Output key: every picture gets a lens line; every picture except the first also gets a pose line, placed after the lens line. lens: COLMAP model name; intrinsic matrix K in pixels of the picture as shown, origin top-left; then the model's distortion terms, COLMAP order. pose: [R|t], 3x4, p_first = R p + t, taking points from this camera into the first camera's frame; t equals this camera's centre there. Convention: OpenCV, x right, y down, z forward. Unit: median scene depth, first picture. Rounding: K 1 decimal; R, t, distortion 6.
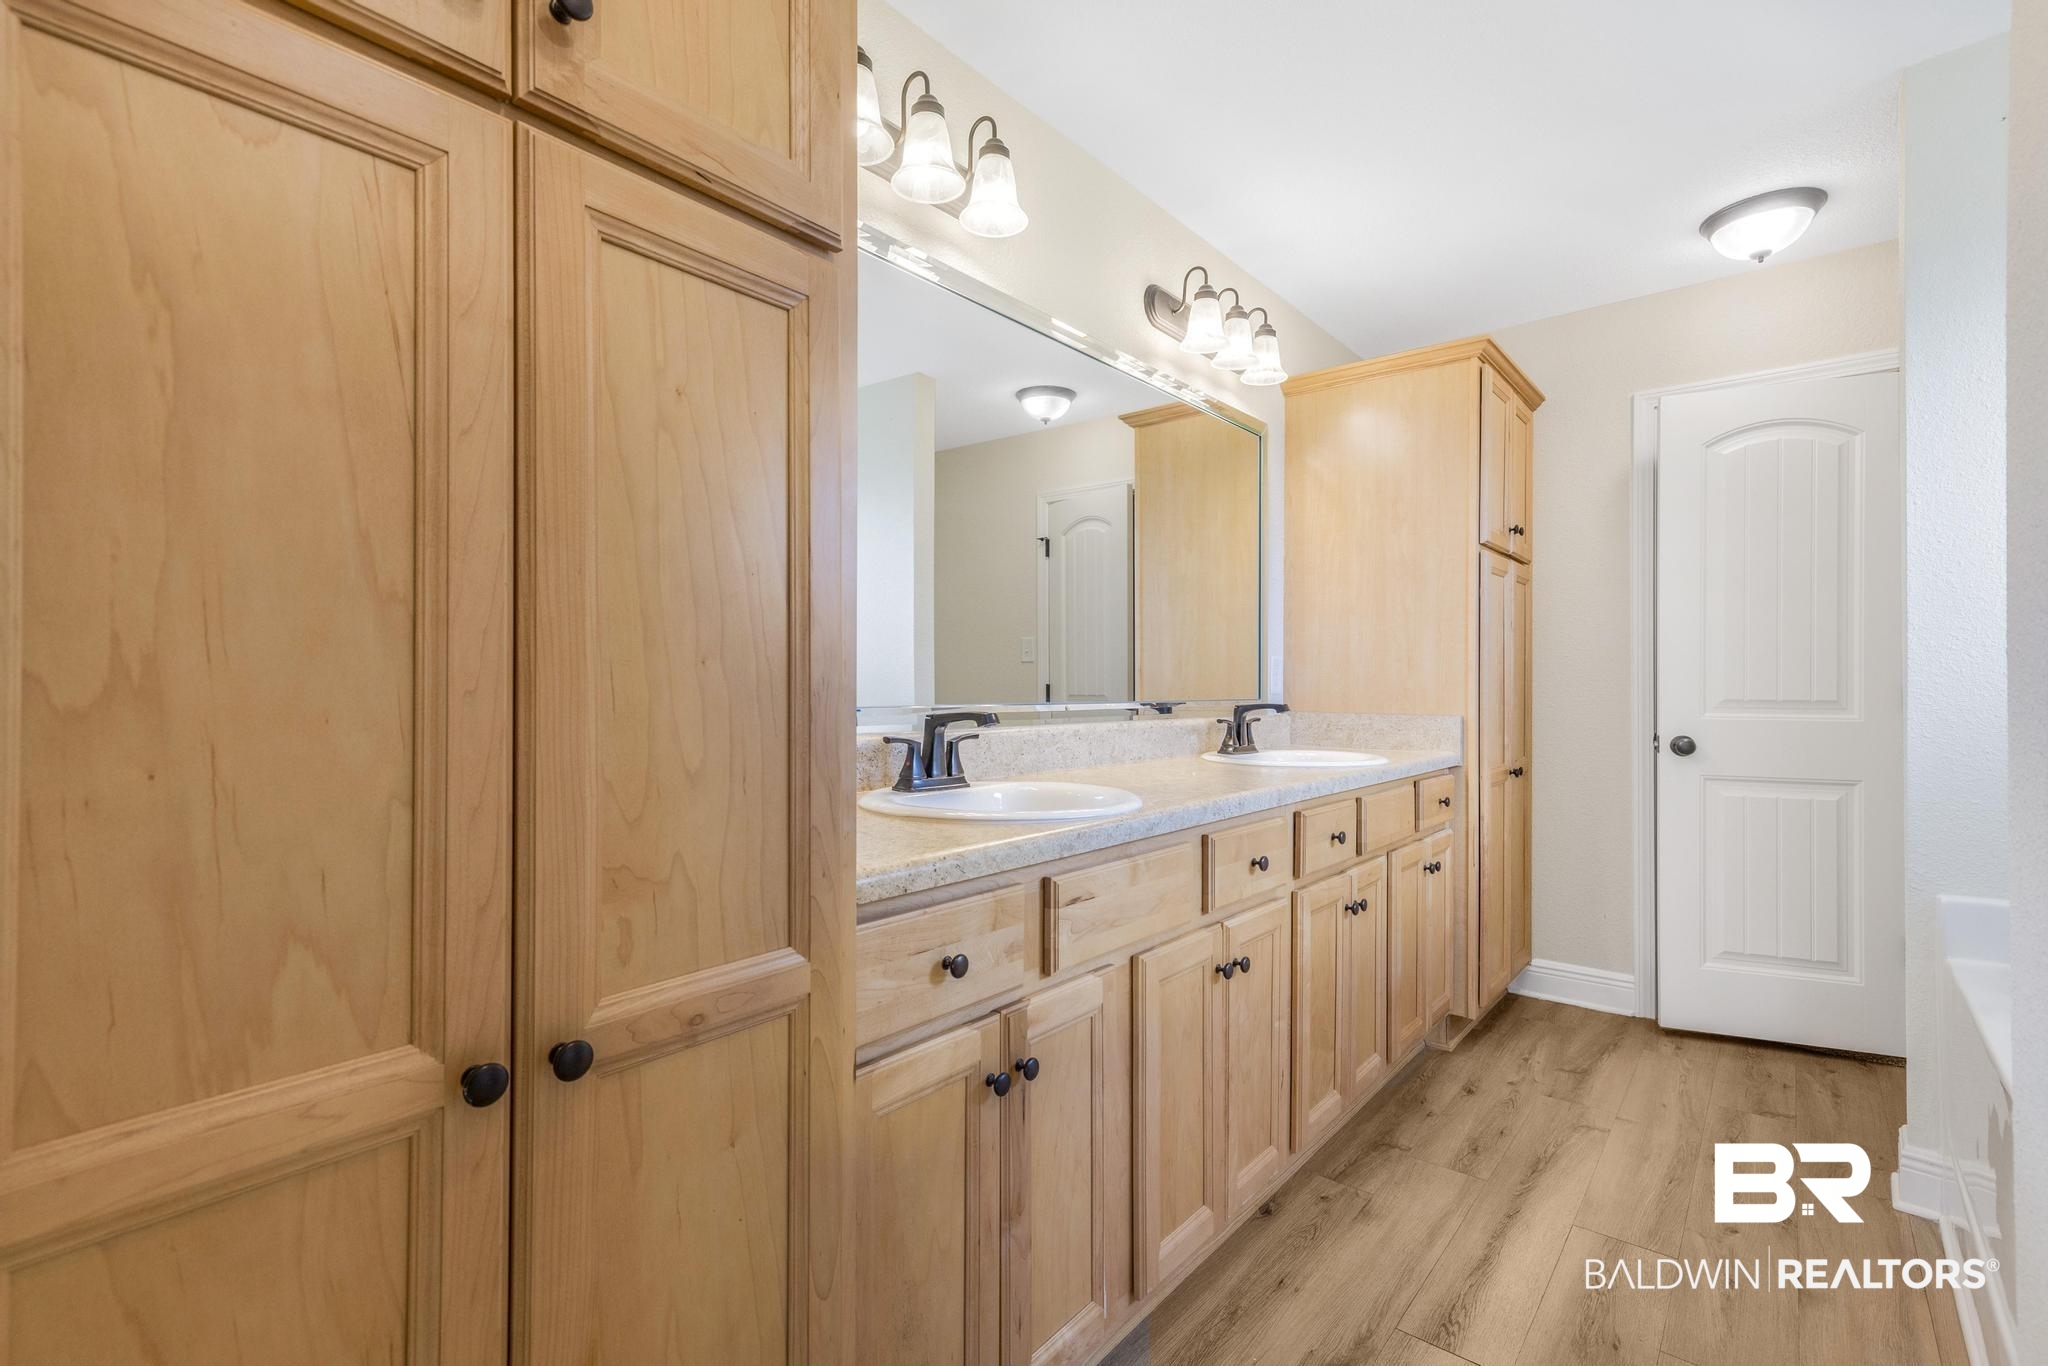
lens RADIAL K [[869.7, 0, 1018.1], [0, 869.7, 674.2], [0, 0, 1]] dist [0.001205, 0.000215]
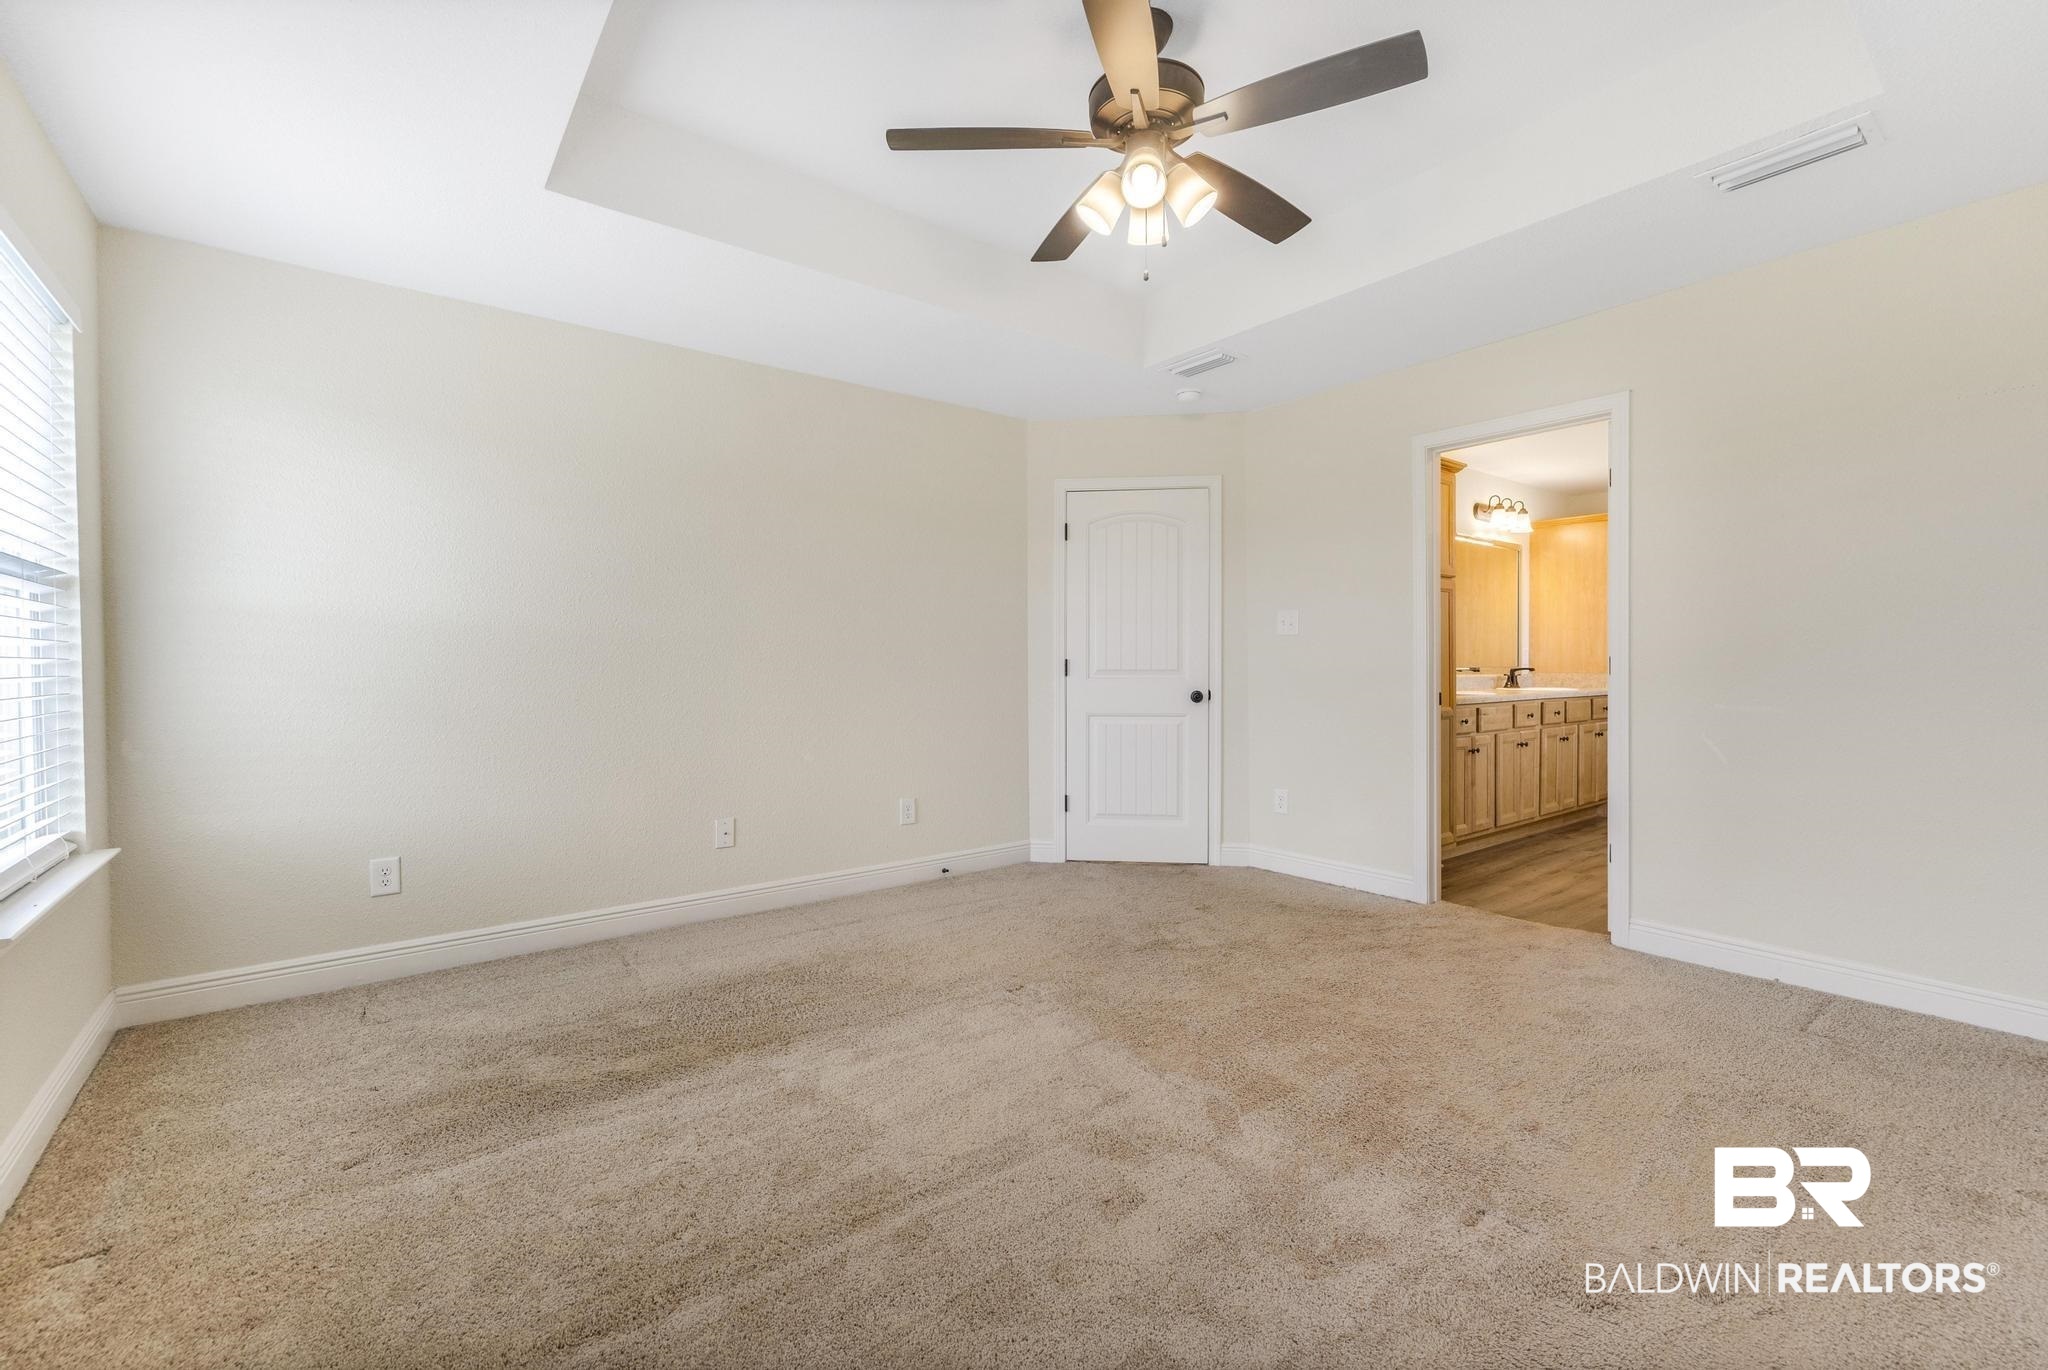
lens RADIAL K [[869.7, 0, 1018.1], [0, 869.7, 676.2], [0, 0, 1]] dist [0.001205, 0.000215]
pose [[0.980917, -0.005337, -0.194355, -0.603584], [0.009757, 0.999715, 0.021787, -0.008925], [0.194183, -0.023267, 0.980689, -1.591677]]
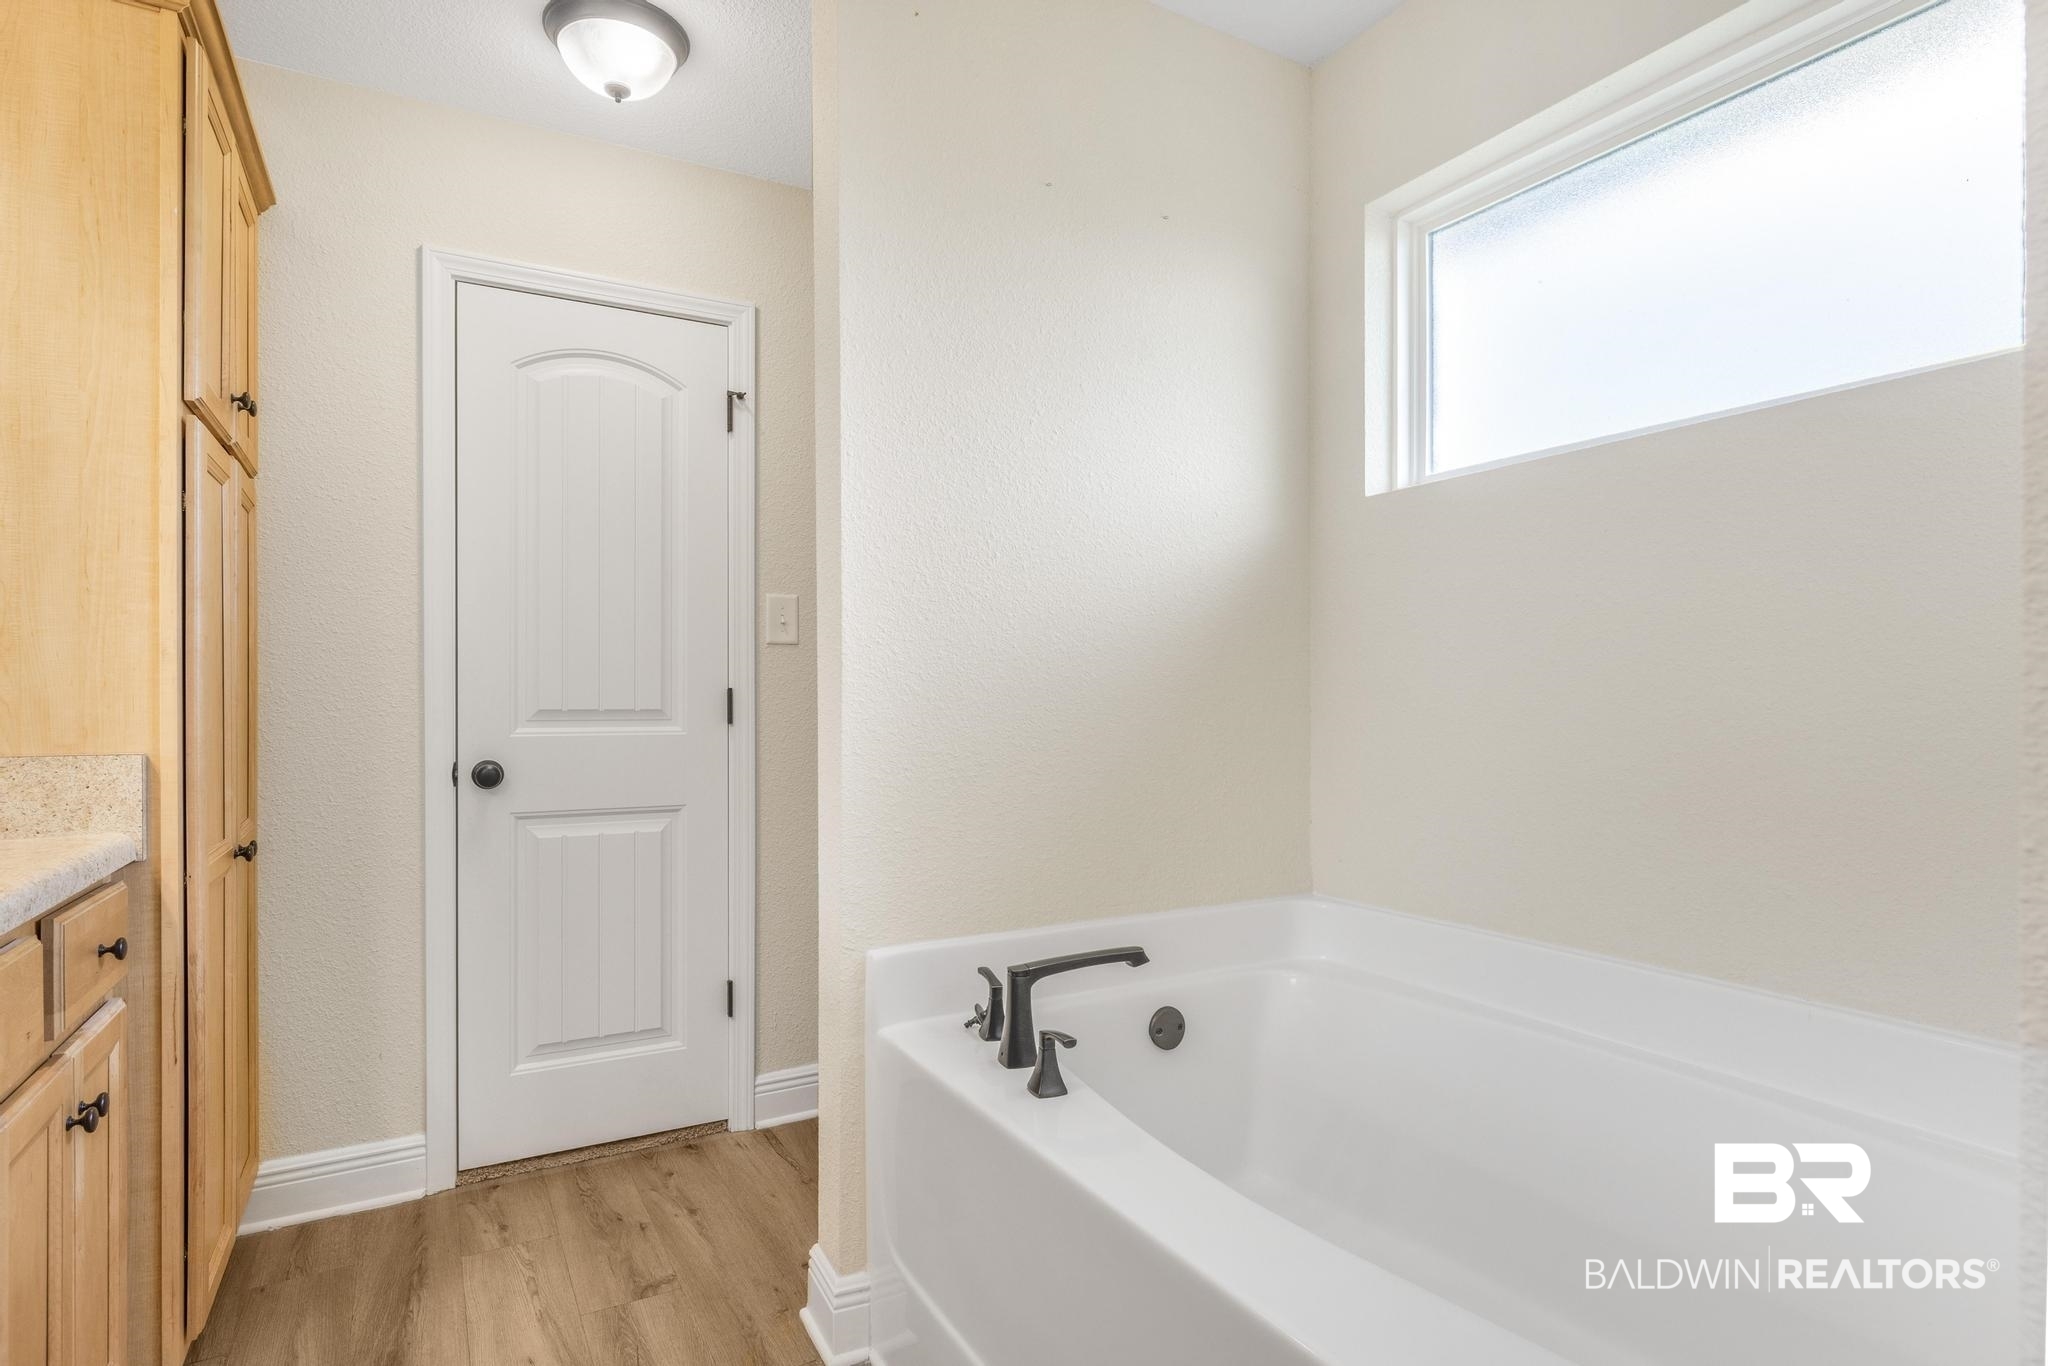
lens RADIAL K [[1065.8, 0, 1048.1], [0, 1065.8, 698.2], [0, 0, 1]] dist [-0.004599, 0.000381]
pose [[0.325718, -0.008132, 0.945432, 0.127045], [-0.011738, 0.999851, 0.012644, 0.003741], [-0.945394, -0.015216, 0.325574, 0.358693]]
